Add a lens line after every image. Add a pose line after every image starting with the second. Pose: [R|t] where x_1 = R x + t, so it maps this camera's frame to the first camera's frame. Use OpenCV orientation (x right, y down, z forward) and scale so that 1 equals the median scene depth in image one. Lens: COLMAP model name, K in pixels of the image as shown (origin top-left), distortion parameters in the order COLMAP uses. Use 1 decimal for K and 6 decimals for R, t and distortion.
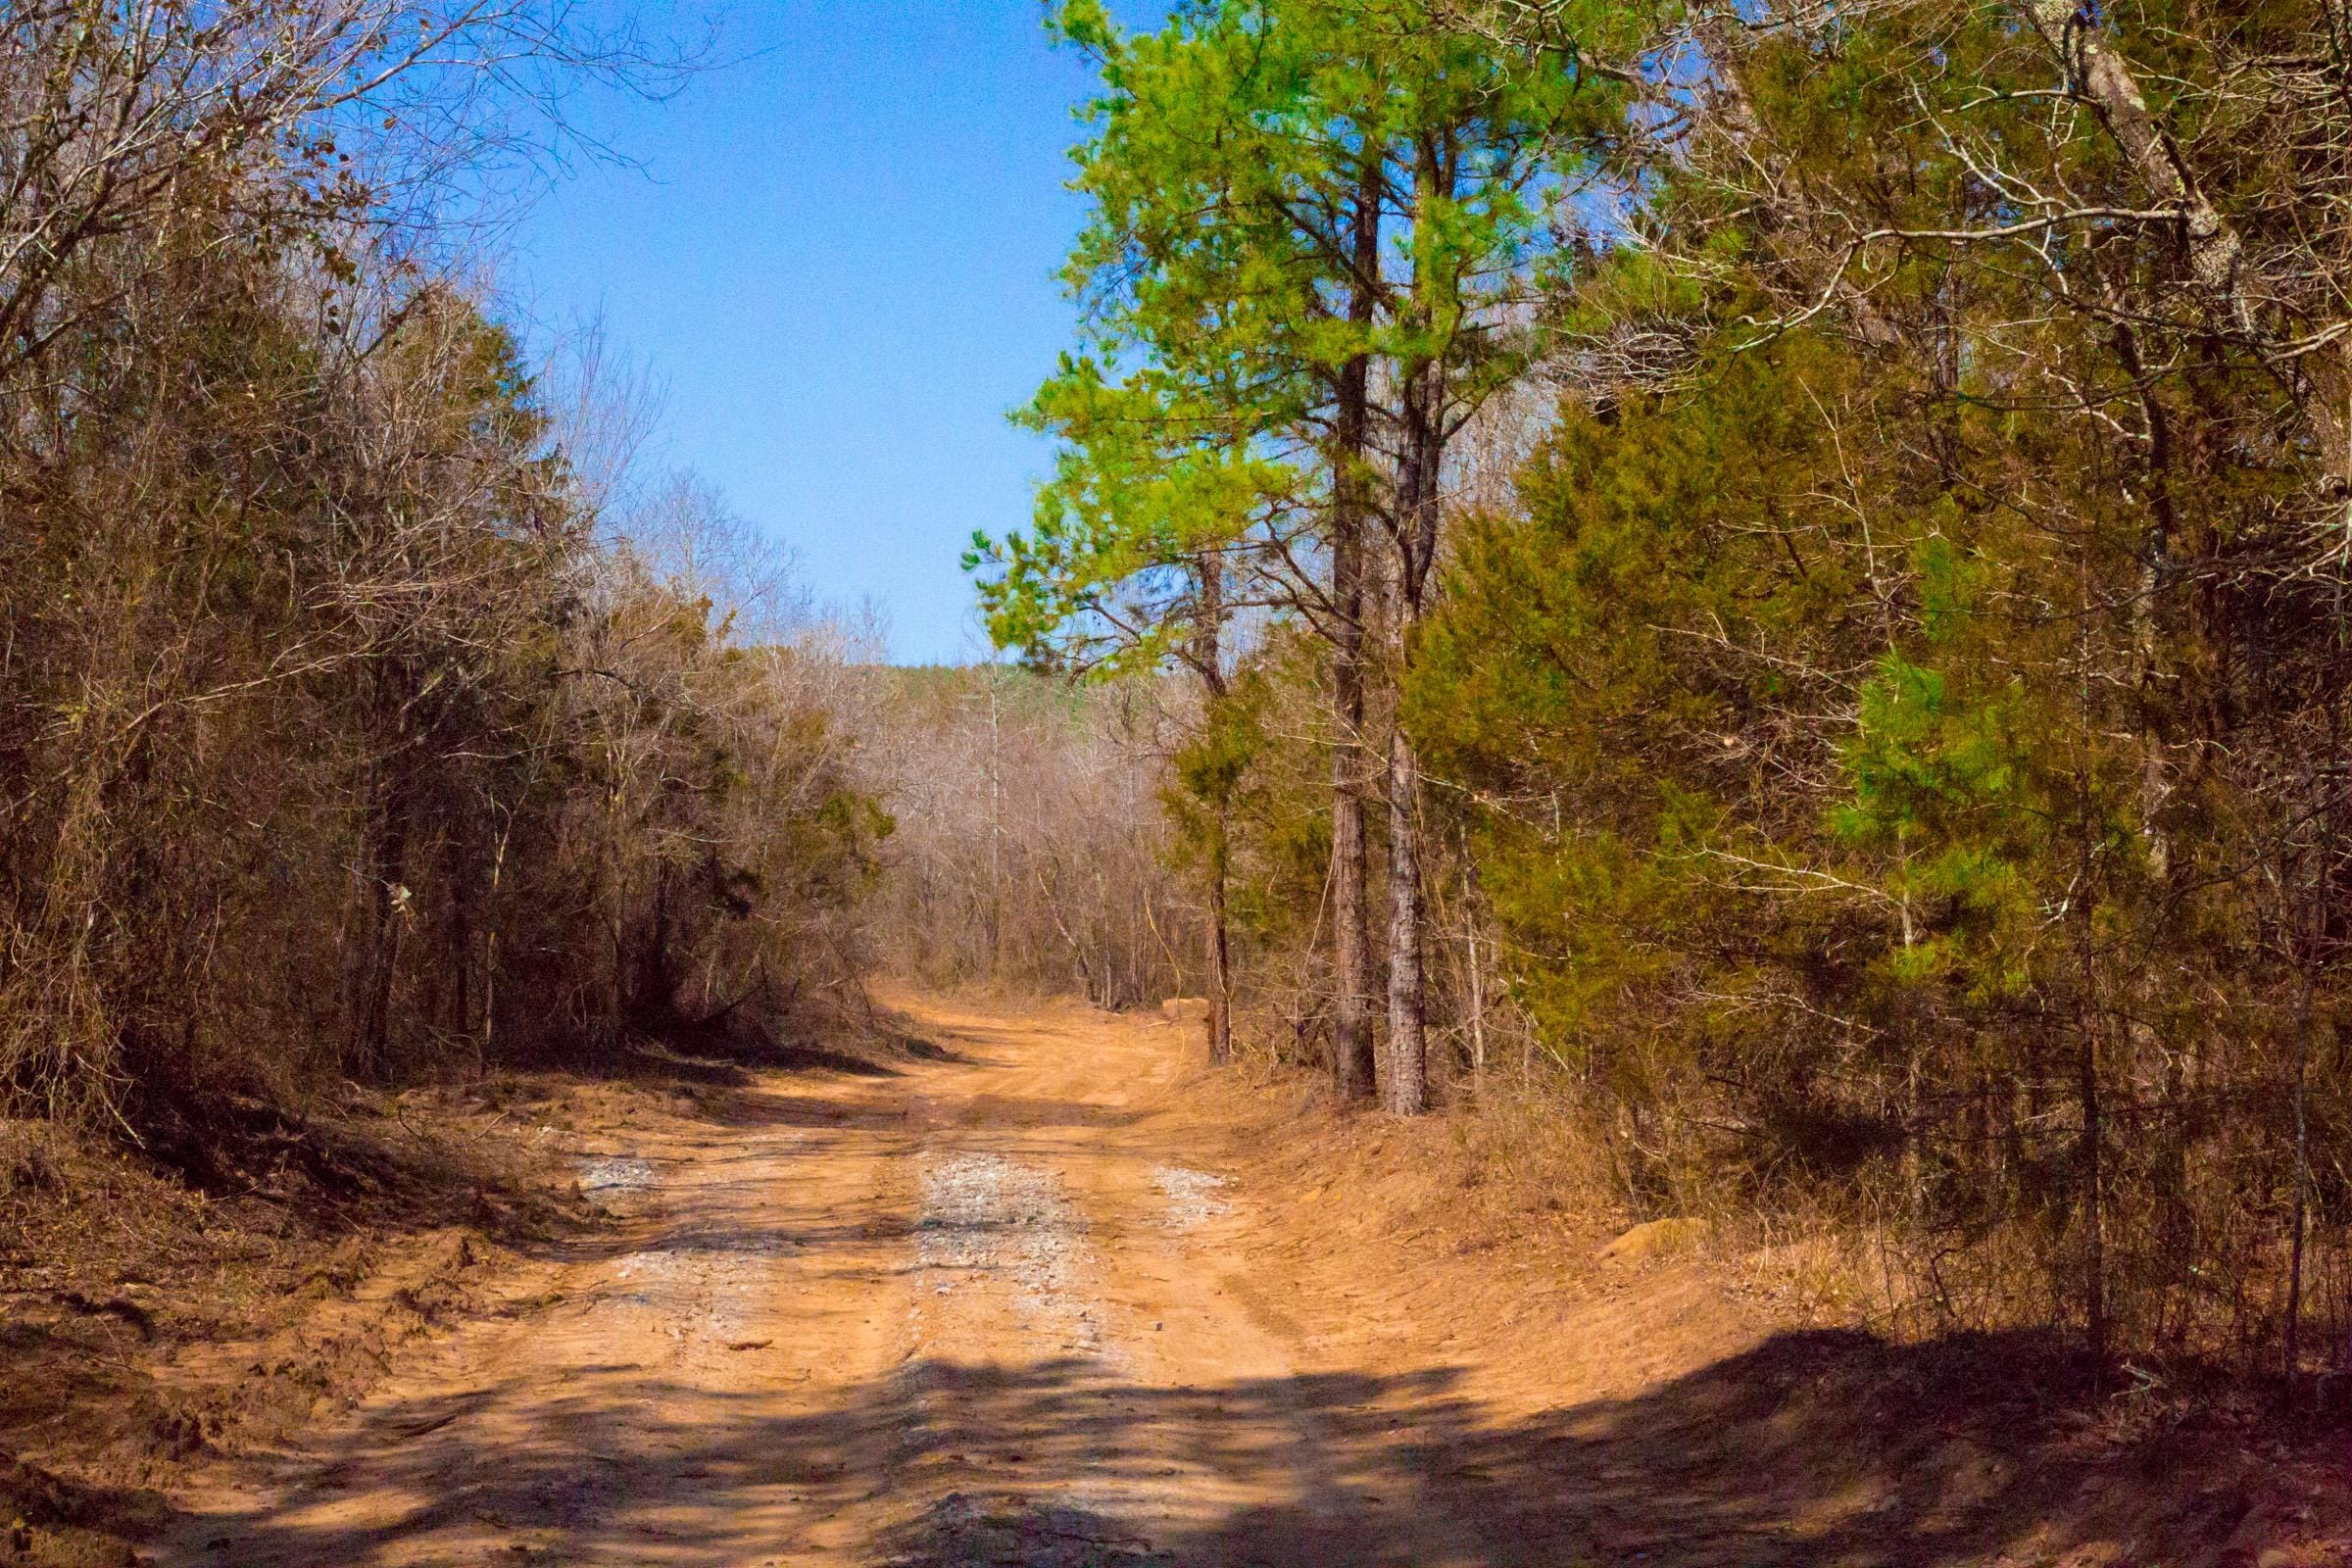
lens RADIAL K [[3599.7, 0, 1176.0], [0, 3599.7, 784.0], [0, 0, 1]] dist [0.168514, 0.087771]
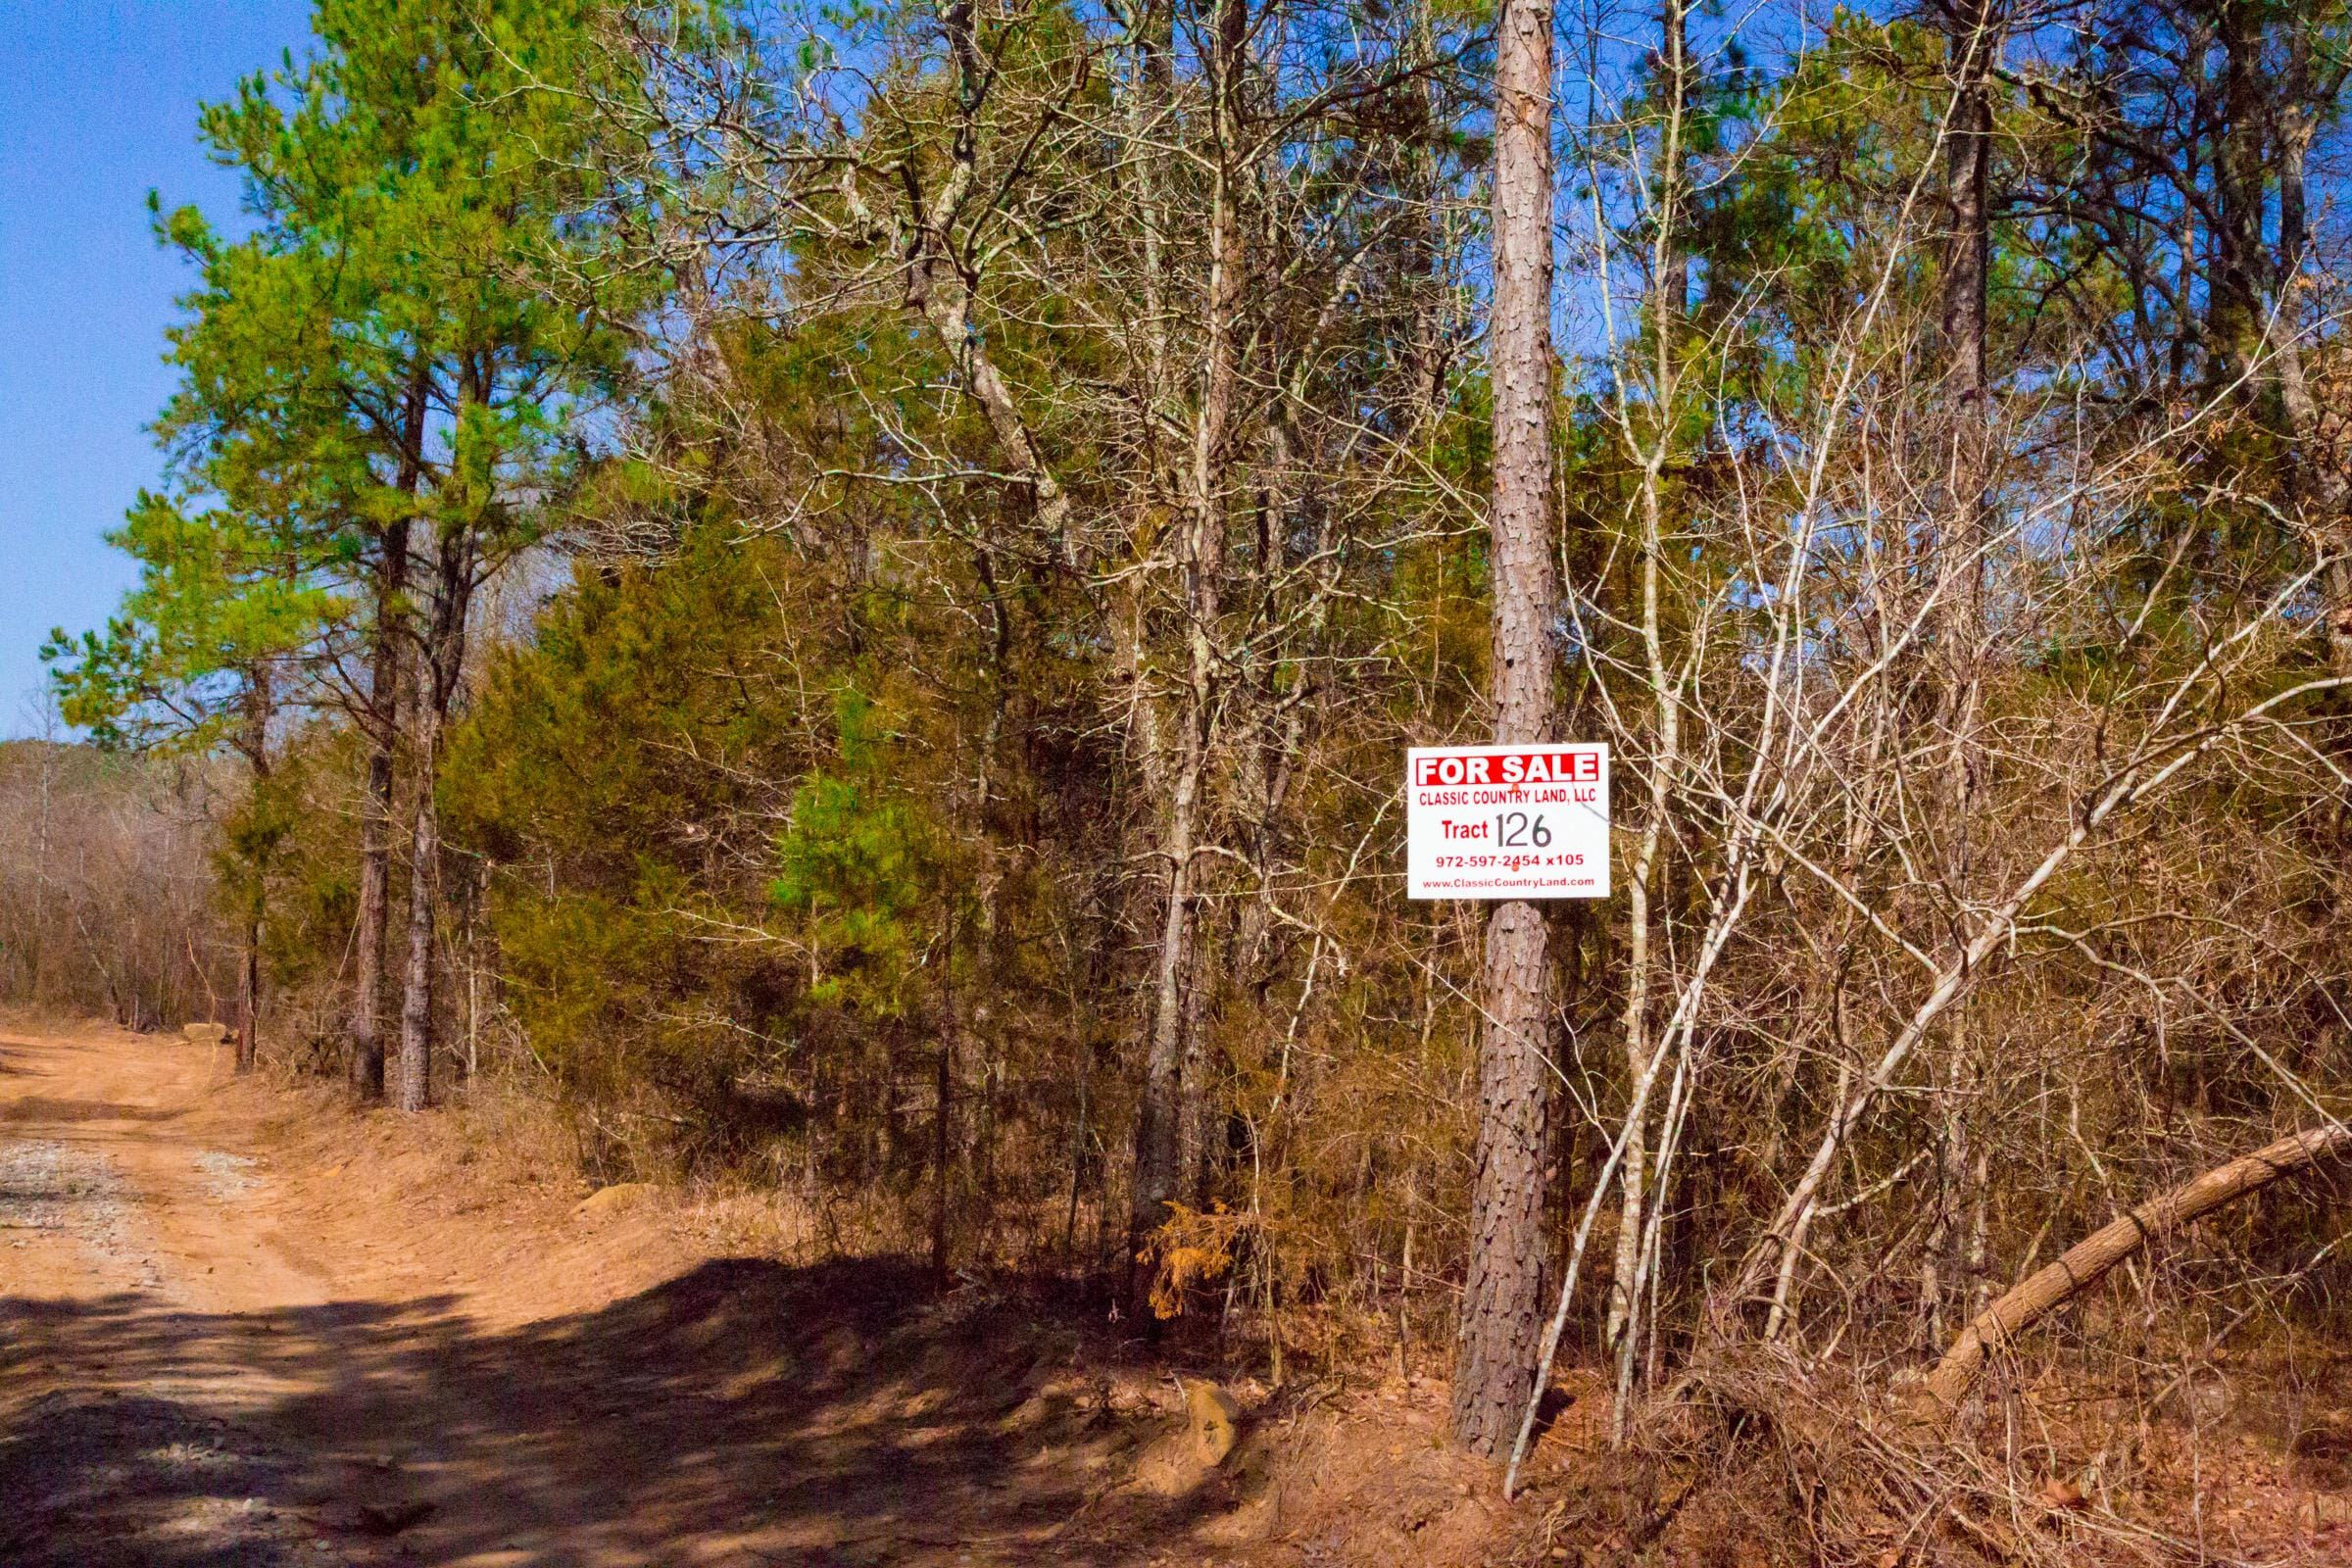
lens RADIAL K [[3599.7, 0, 1176.0], [0, 3599.7, 784.0], [0, 0, 1]] dist [0.168514, 0.087771]
pose [[0.935294, 0.060549, 0.348653, -0.138803], [-0.045042, 0.997609, -0.052420, 0.031743], [-0.350993, 0.033324, 0.935785, -0.302652]]
